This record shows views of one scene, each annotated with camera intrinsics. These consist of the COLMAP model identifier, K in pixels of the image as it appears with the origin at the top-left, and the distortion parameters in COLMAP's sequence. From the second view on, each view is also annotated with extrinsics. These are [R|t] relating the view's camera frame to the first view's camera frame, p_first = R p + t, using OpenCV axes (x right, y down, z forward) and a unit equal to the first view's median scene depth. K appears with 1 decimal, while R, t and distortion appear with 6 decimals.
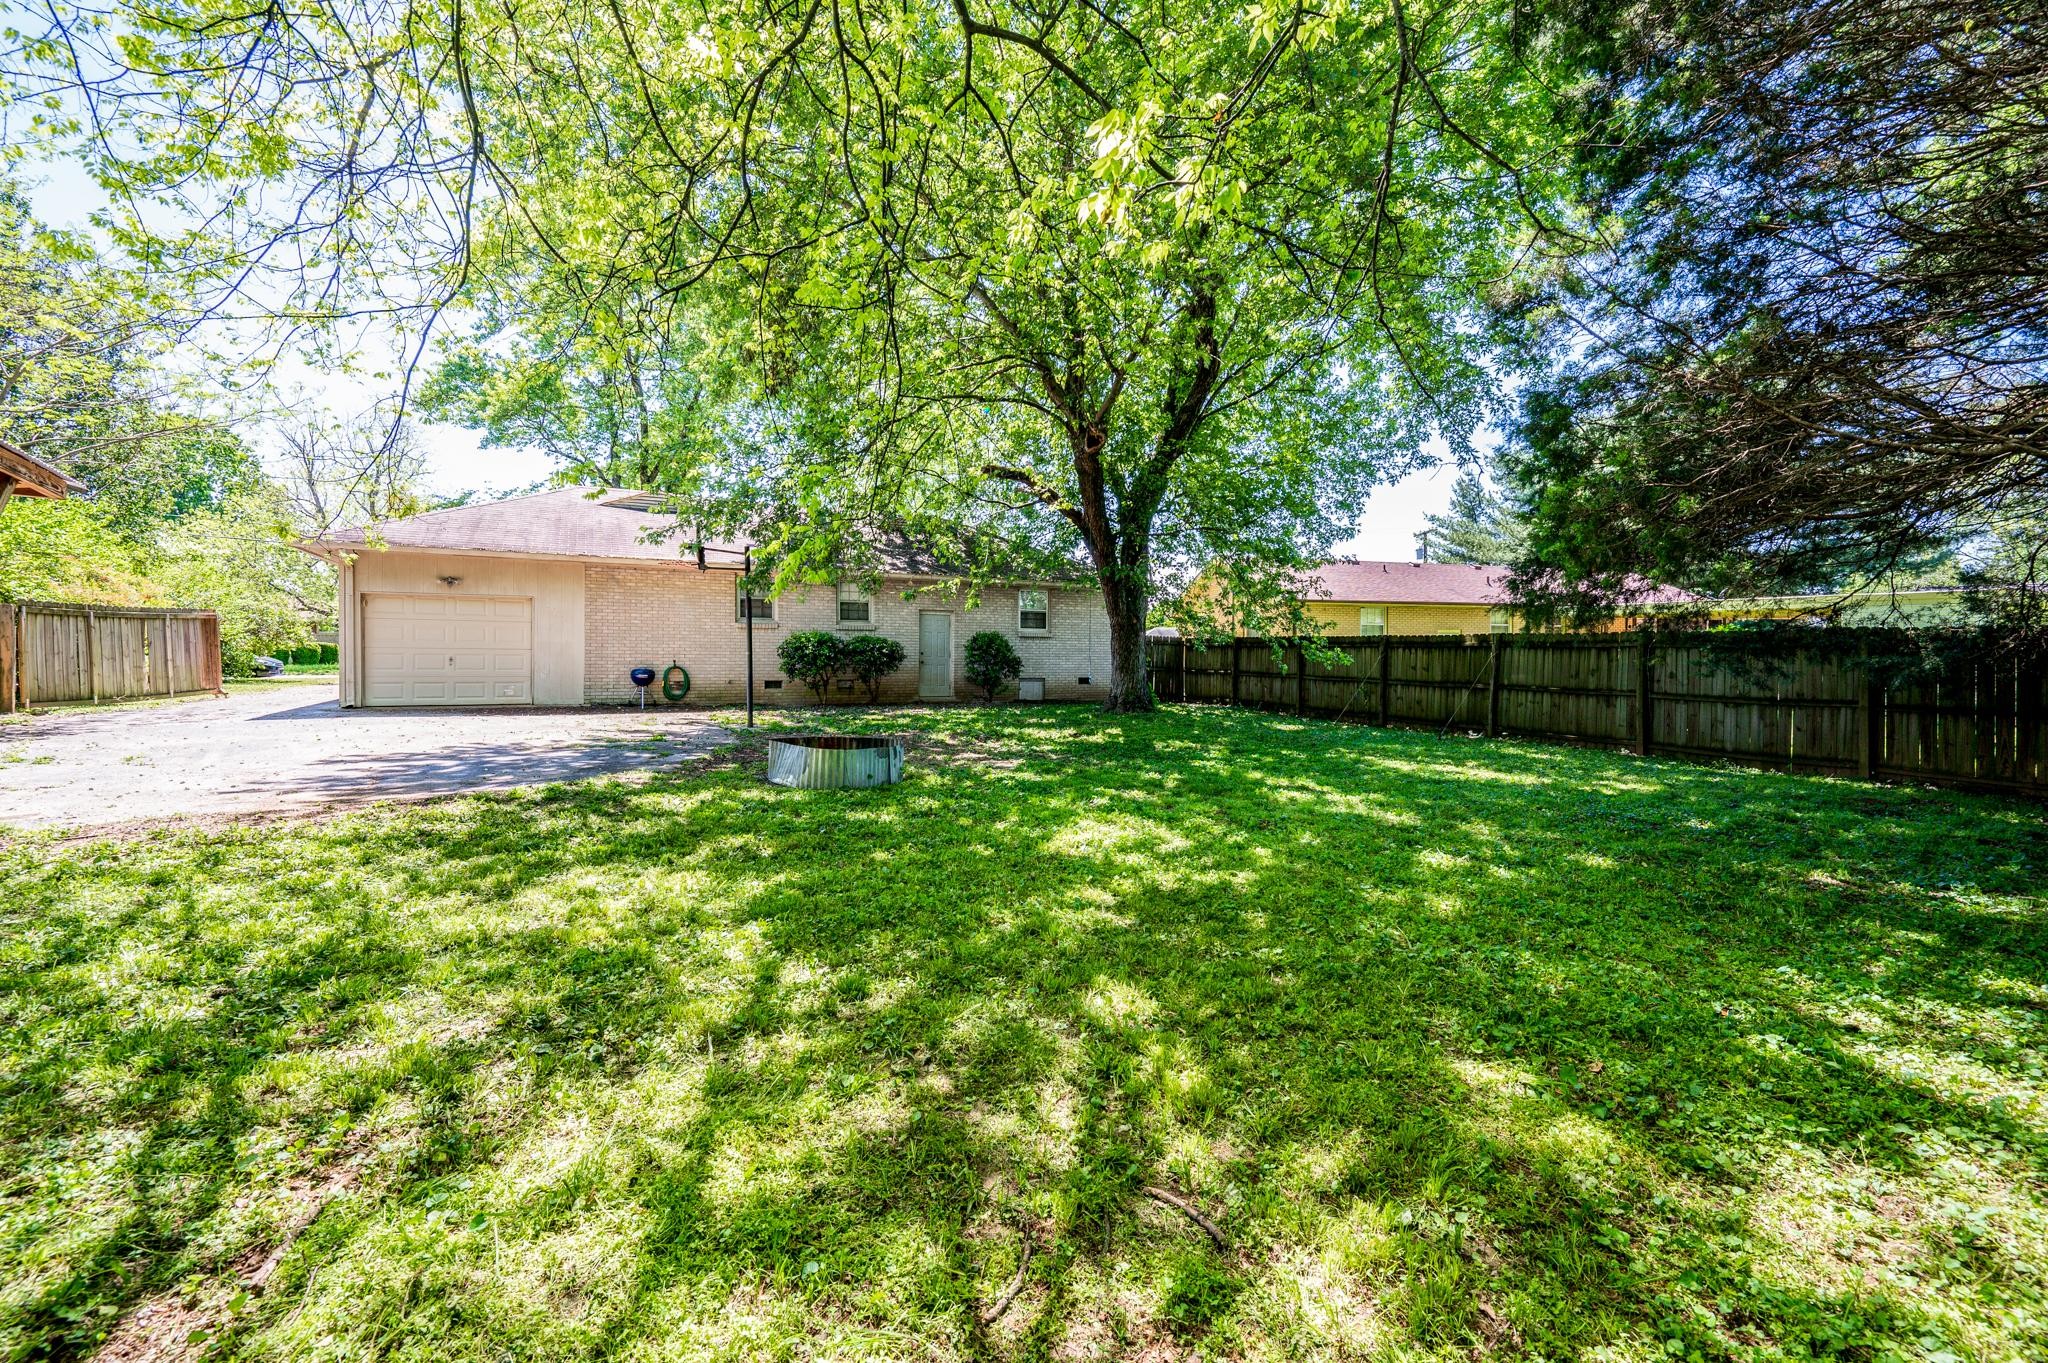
lens RADIAL K [[850.6, 0, 973.7], [0, 850.6, 645.7], [0, 0, 1]] dist [-0.000314, 0.000002]
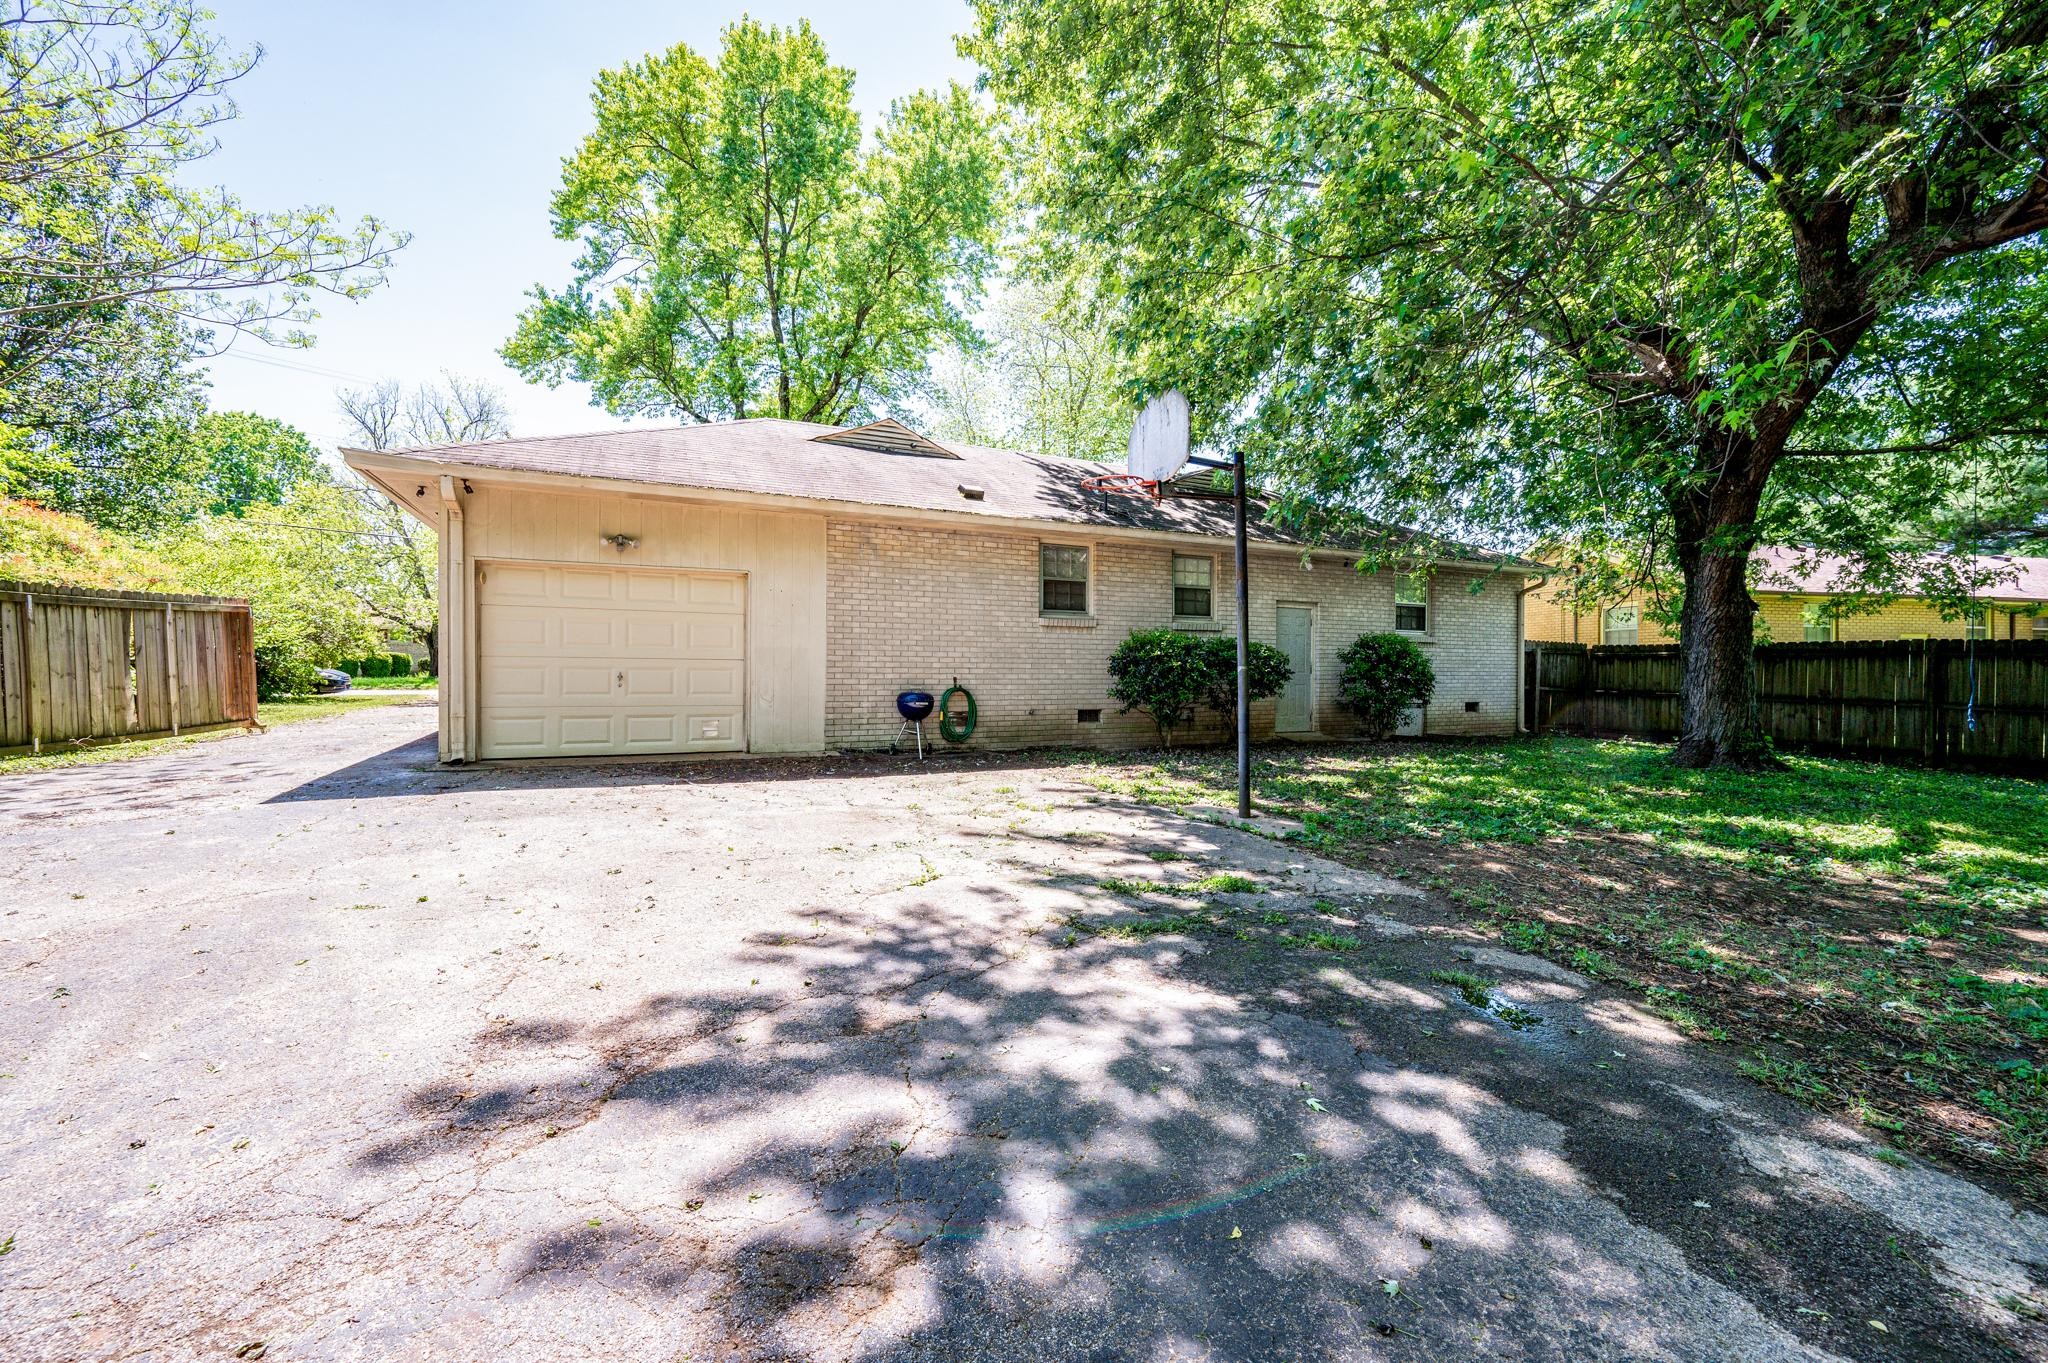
lens RADIAL K [[874.6, 0, 985.8], [0, 874.6, 651.5], [0, 0, 1]] dist [0.004261, 0.000246]
pose [[0.998362, 0.000522, -0.057208, -0.278942], [-0.000878, 0.999980, -0.006188, 0.001805], [0.057204, 0.006228, 0.998343, 0.350835]]
